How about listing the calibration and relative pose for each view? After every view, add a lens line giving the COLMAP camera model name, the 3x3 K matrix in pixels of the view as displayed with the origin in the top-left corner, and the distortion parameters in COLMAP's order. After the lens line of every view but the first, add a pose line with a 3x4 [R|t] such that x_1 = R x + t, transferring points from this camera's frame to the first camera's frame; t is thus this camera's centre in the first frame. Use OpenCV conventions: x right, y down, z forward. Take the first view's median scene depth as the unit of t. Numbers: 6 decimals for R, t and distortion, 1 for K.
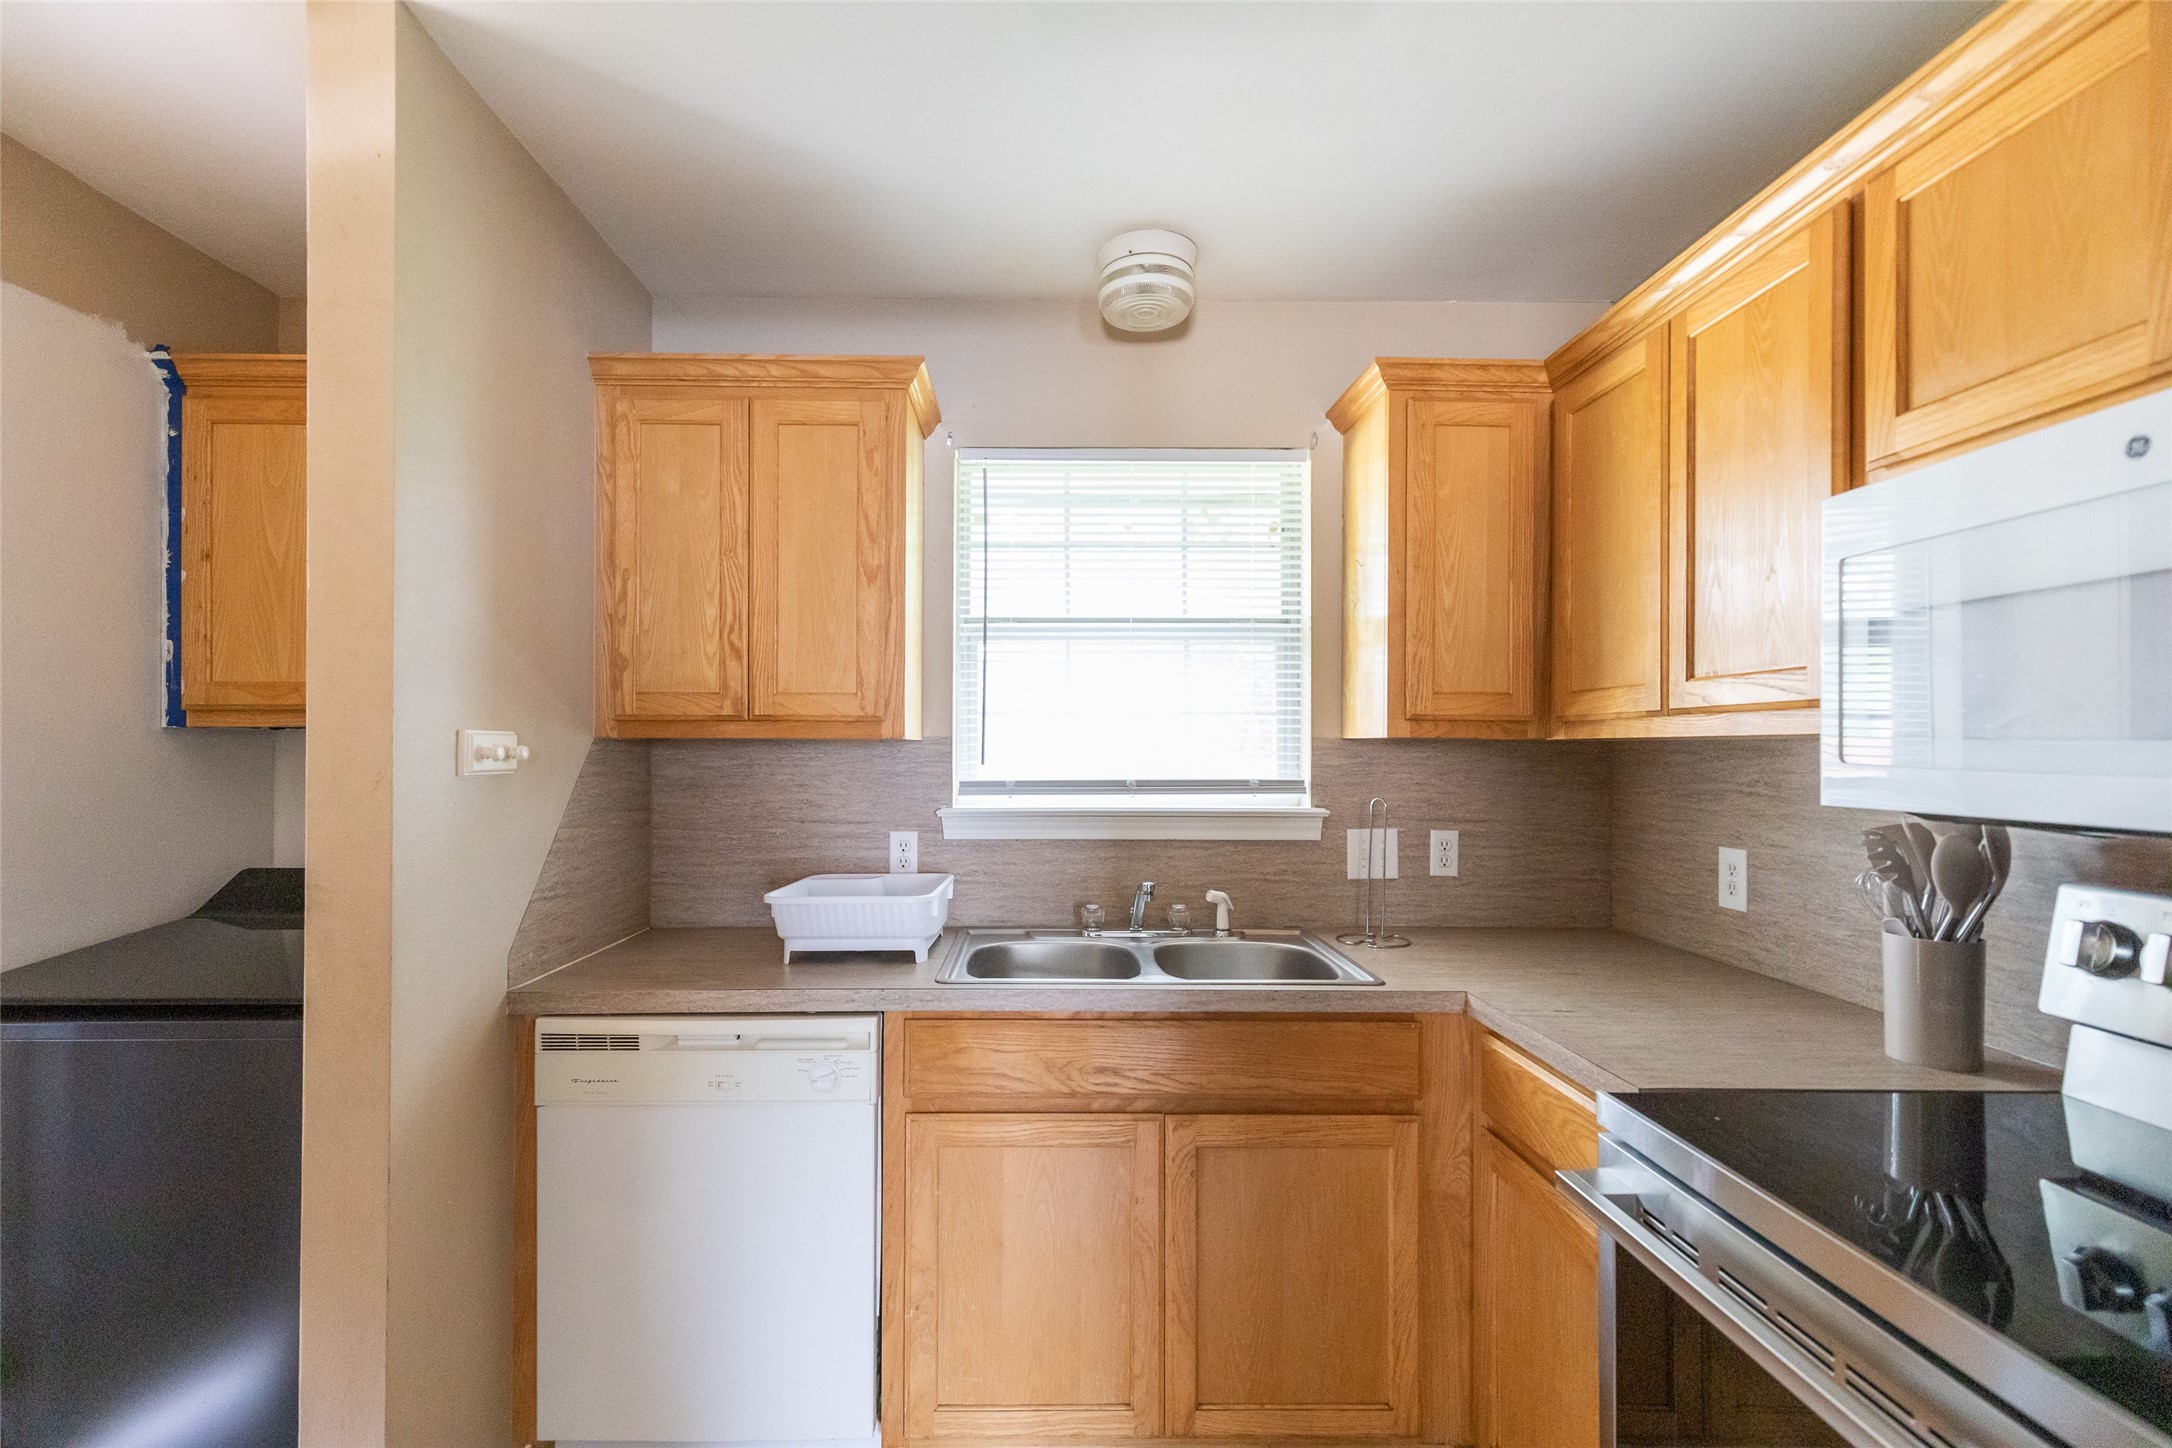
lens RADIAL K [[975.0, 0, 1078.2], [0, 975.0, 737.4], [0, 0, 1]] dist [0.003623, -0.000506]
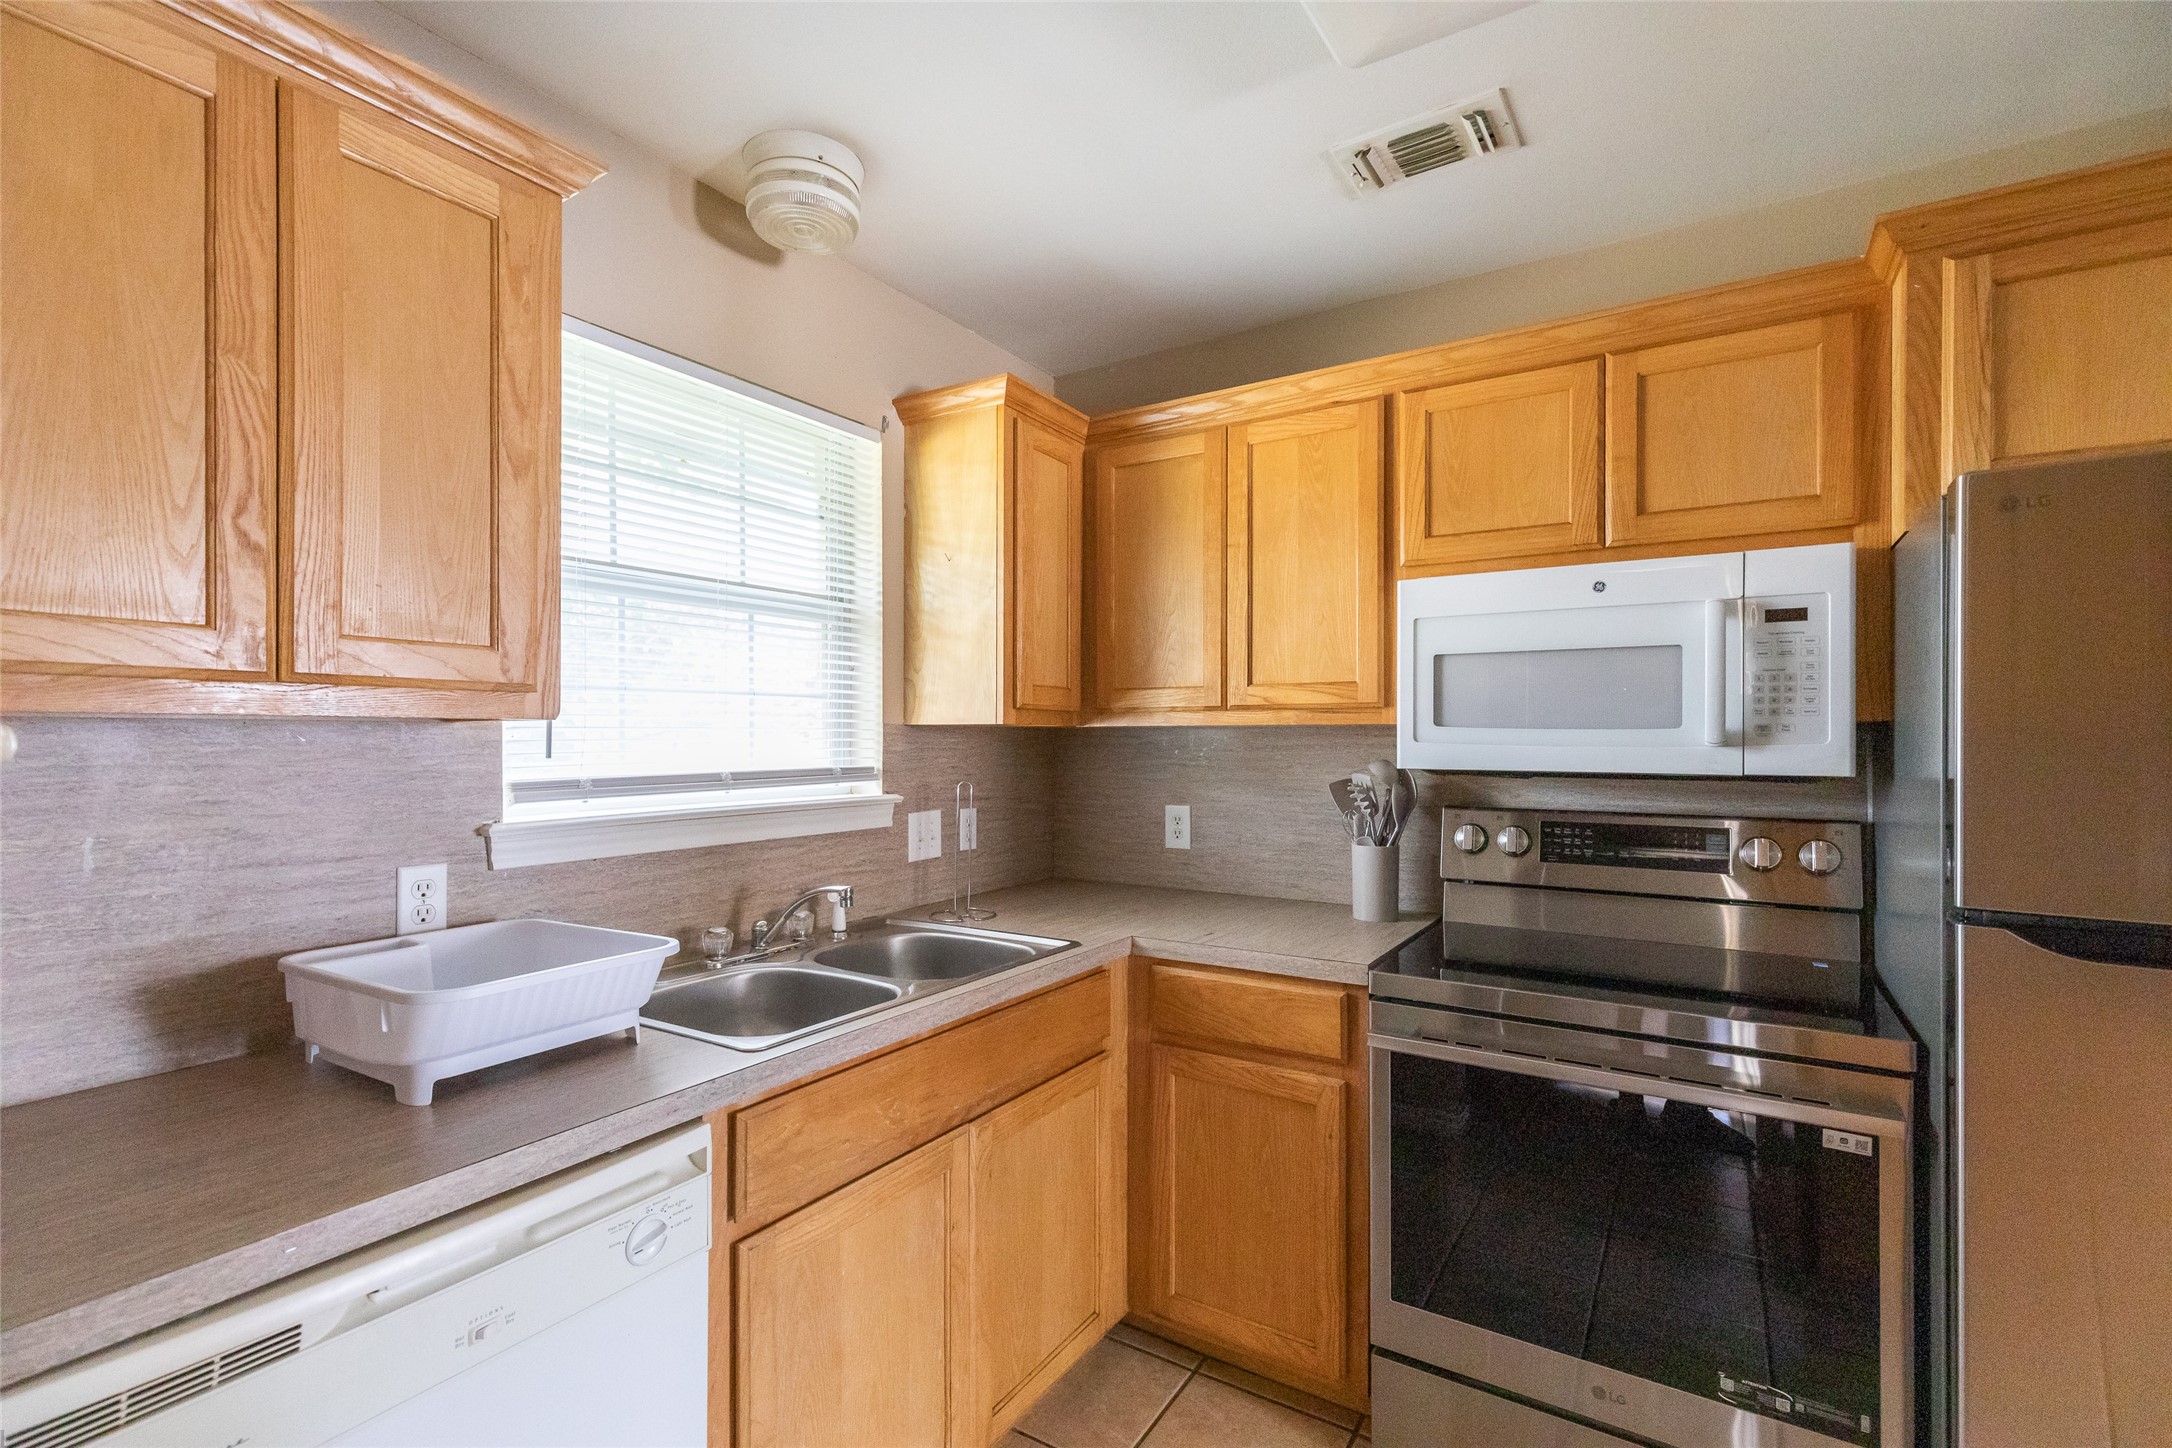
lens RADIAL K [[948.3, 0, 1083.6], [0, 948.3, 730.6], [0, 0, 1]] dist [0.001678, -0.000094]
pose [[0.561362, 0.002392, 0.827567, -0.450323], [-0.007853, 0.999966, 0.002437, 0.003547], [-0.827533, -0.007867, 0.561362, 0.296185]]
